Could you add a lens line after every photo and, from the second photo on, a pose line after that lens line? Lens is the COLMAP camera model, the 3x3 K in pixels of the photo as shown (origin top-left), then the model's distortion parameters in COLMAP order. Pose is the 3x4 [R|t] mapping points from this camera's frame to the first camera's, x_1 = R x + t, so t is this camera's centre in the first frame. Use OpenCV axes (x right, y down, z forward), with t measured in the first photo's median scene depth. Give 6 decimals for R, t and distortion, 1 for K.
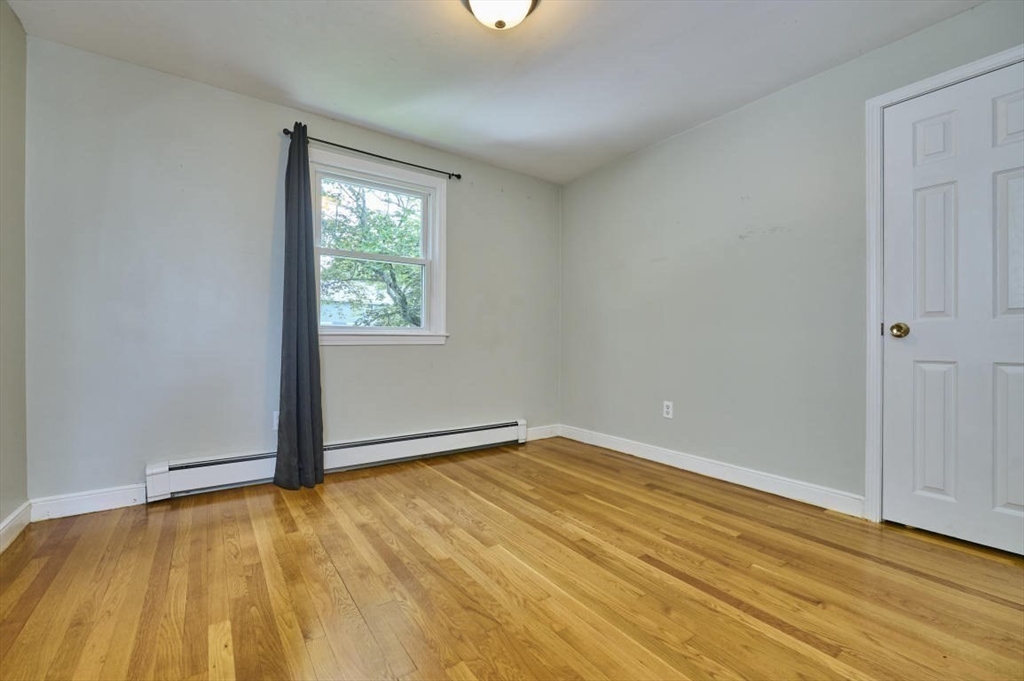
lens RADIAL K [[440.0, 0, 511.2], [0, 440.0, 340.5], [0, 0, 1]] dist [-0.006659, 0.000223]
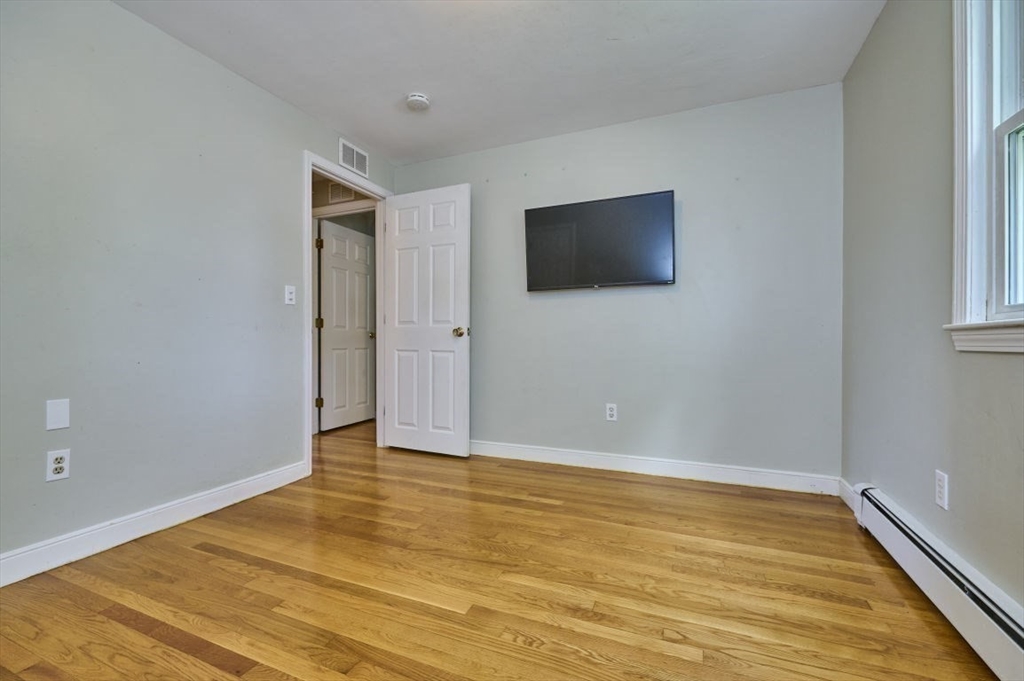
lens RADIAL K [[440.0, 0, 512.5], [0, 440.0, 339.5], [0, 0, 1]] dist [-0.006659, 0.000223]
pose [[-0.851978, -0.005042, -0.523553, 0.357901], [-0.004205, 0.999987, -0.002789, 0.004020], [0.523560, -0.000174, -0.851989, 2.047944]]
